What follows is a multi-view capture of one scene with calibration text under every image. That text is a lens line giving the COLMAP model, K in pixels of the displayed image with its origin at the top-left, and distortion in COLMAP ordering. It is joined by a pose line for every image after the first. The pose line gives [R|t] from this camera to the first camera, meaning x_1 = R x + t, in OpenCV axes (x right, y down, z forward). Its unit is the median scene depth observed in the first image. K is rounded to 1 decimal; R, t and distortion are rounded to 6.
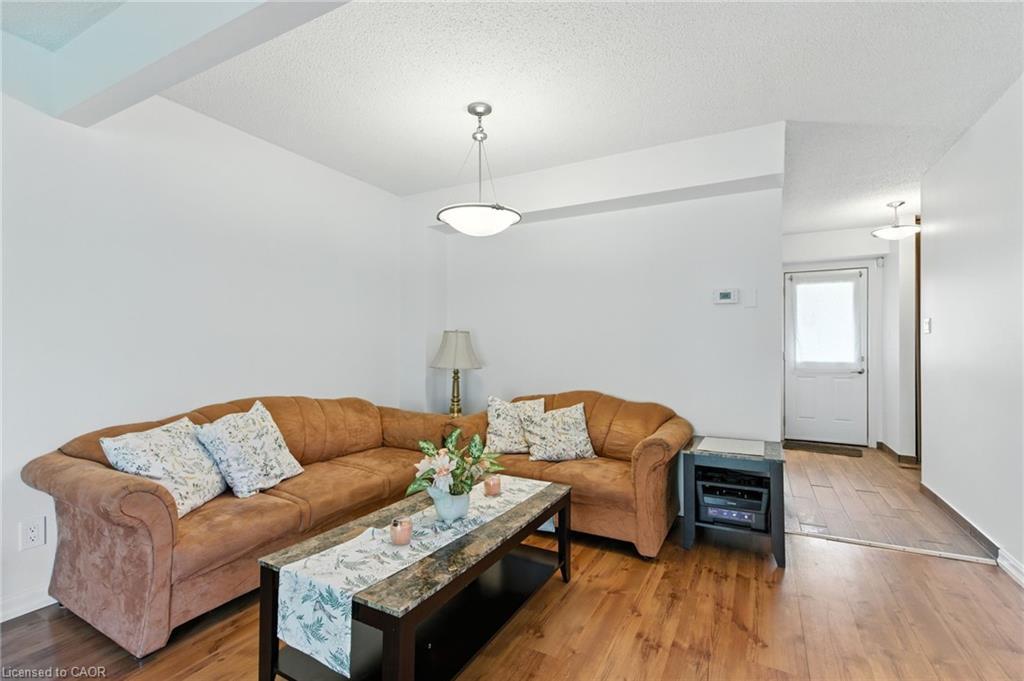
lens RADIAL K [[458.1, 0, 508.9], [0, 458.1, 336.9], [0, 0, 1]] dist [0.005050, -0.002658]
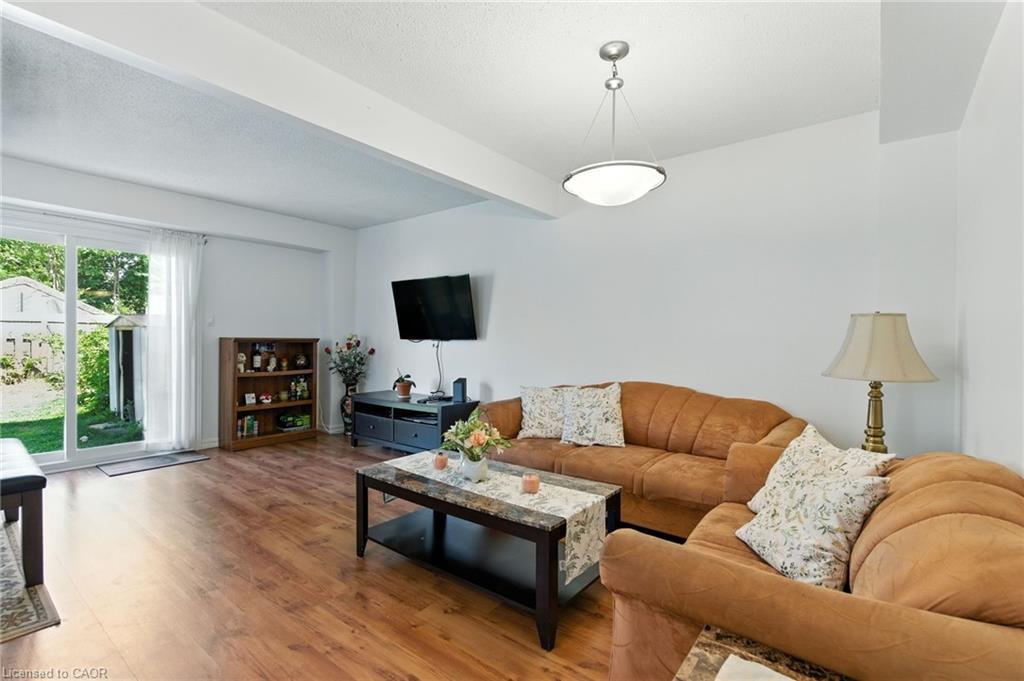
lens RADIAL K [[458.1, 0, 508.3], [0, 458.1, 344.9], [0, 0, 1]] dist [0.005050, -0.002658]
pose [[-0.151227, 0.007708, -0.988469, 0.840190], [0.009929, 0.999931, 0.006279, 0.028829], [0.988449, -0.008865, -0.151293, 1.014096]]
